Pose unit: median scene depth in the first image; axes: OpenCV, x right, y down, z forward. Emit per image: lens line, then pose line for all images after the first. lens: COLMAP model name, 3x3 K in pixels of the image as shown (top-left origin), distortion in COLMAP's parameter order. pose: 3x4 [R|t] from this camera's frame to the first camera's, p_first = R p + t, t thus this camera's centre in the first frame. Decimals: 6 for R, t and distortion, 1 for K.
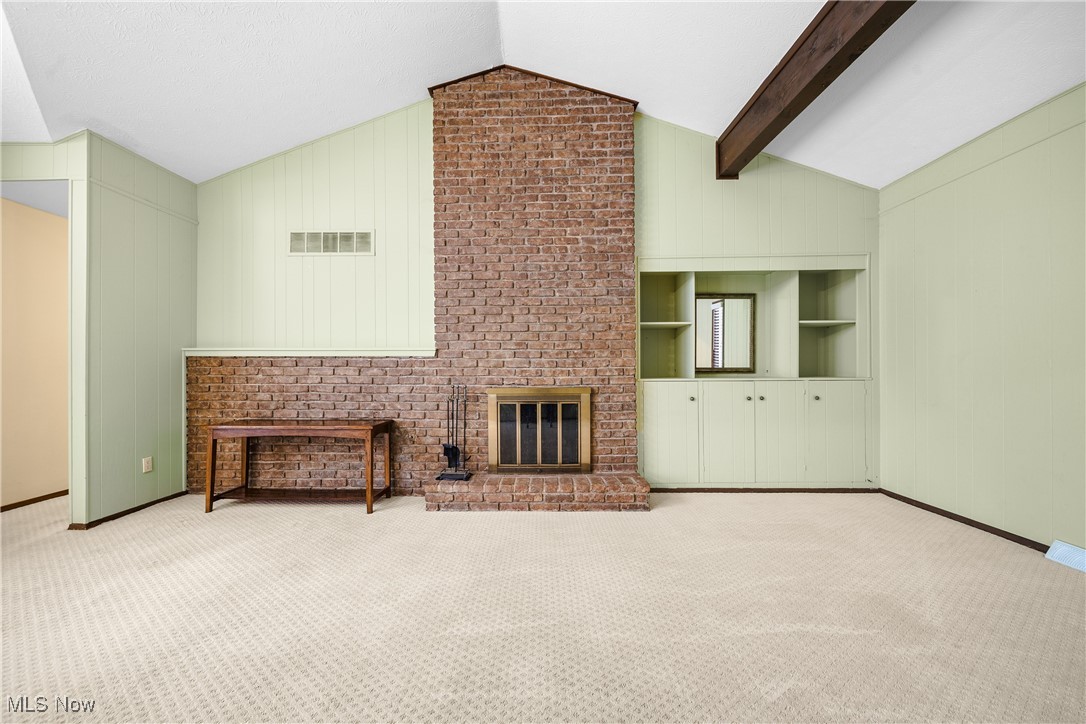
lens RADIAL K [[381.2, 0, 538.7], [0, 381.2, 367.6], [0, 0, 1]] dist [-0.002446, -0.000122]
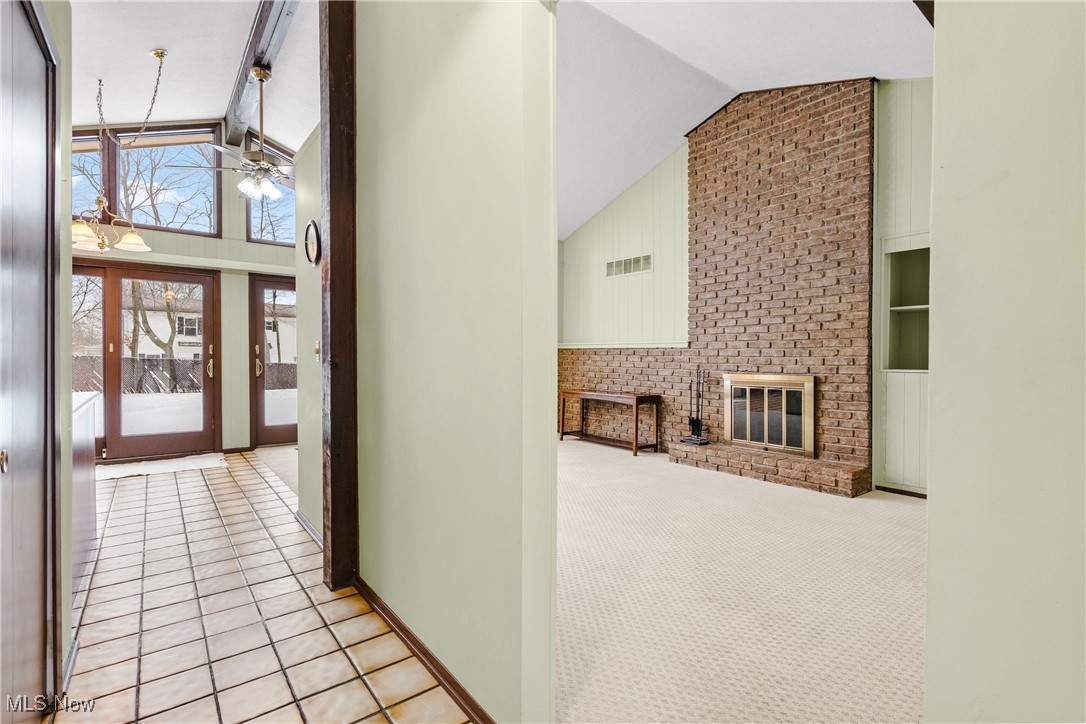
lens RADIAL K [[494.9, 0, 530.5], [0, 494.9, 359.0], [0, 0, 1]] dist [-0.000202, 0.000096]
pose [[0.621921, 0.009041, -0.783028, 0.690195], [0.000080, 0.999933, 0.011609, -0.010442], [0.783080, -0.007282, 0.621878, -0.430948]]
